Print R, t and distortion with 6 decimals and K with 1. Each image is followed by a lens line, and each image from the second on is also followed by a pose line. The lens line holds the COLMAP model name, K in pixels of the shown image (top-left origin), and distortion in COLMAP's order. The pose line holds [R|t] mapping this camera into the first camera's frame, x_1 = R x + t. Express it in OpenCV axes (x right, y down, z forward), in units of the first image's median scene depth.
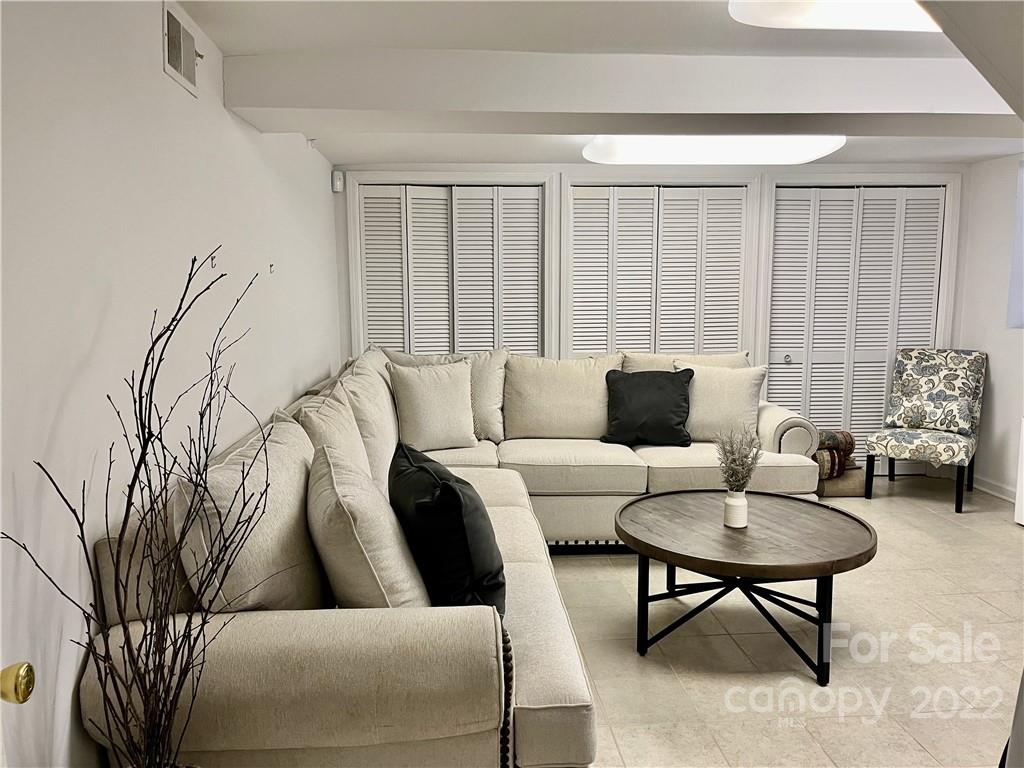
lens RADIAL K [[777.0, 0, 512.0], [0, 777.0, 384.0], [0, 0, 1]] dist [0.060446, -0.076384]
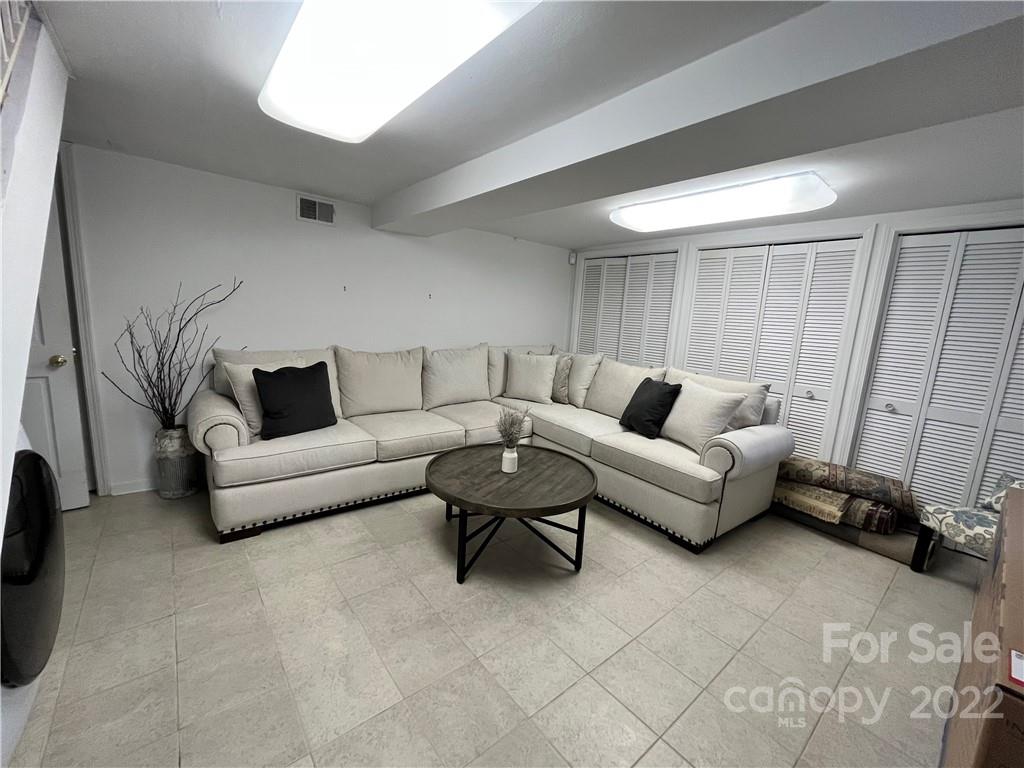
lens RADIAL K [[411.3, 0, 509.9], [0, 411.3, 383.5], [0, 0, 1]] dist [-0.002169, -0.000376]
pose [[0.569393, 0.176612, -0.802870, 0.549520], [-0.169654, 0.980870, 0.095449, -0.034332], [0.804369, 0.081862, 0.588463, 0.332515]]
